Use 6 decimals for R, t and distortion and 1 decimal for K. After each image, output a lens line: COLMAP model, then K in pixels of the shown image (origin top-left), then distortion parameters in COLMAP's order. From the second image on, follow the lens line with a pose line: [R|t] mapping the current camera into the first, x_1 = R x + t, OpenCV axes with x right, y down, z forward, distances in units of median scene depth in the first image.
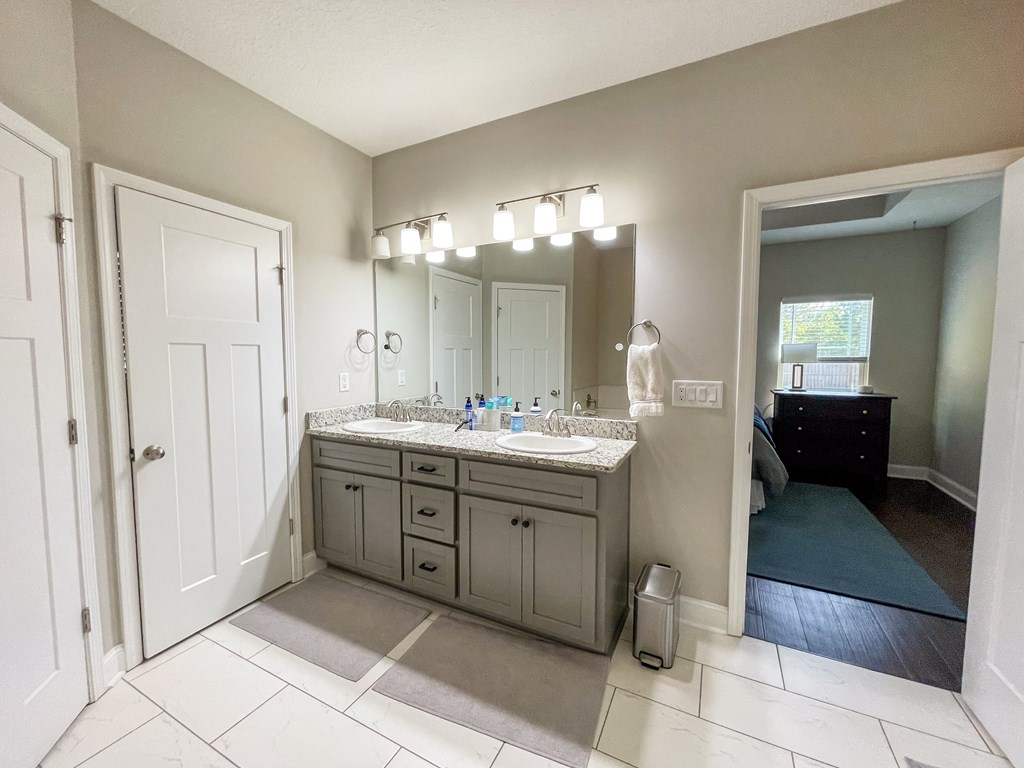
lens RADIAL K [[417.4, 0, 508.3], [0, 417.4, 382.2], [0, 0, 1]] dist [-0.001411, 0.002301]
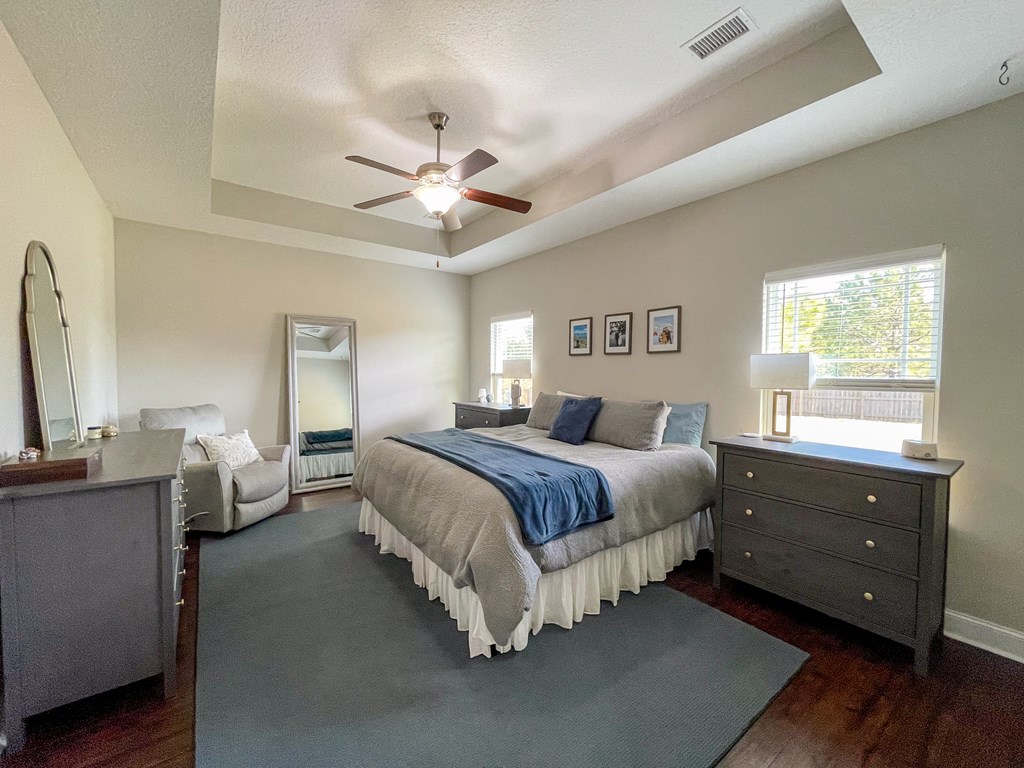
lens RADIAL K [[417.4, 0, 508.3], [0, 417.4, 382.2], [0, 0, 1]] dist [-0.001411, 0.002301]
pose [[0.898793, 0.023032, -0.437768, 0.621119], [-0.038568, 0.998901, -0.026631, -0.027083], [0.436674, 0.040819, 0.898693, 0.358016]]
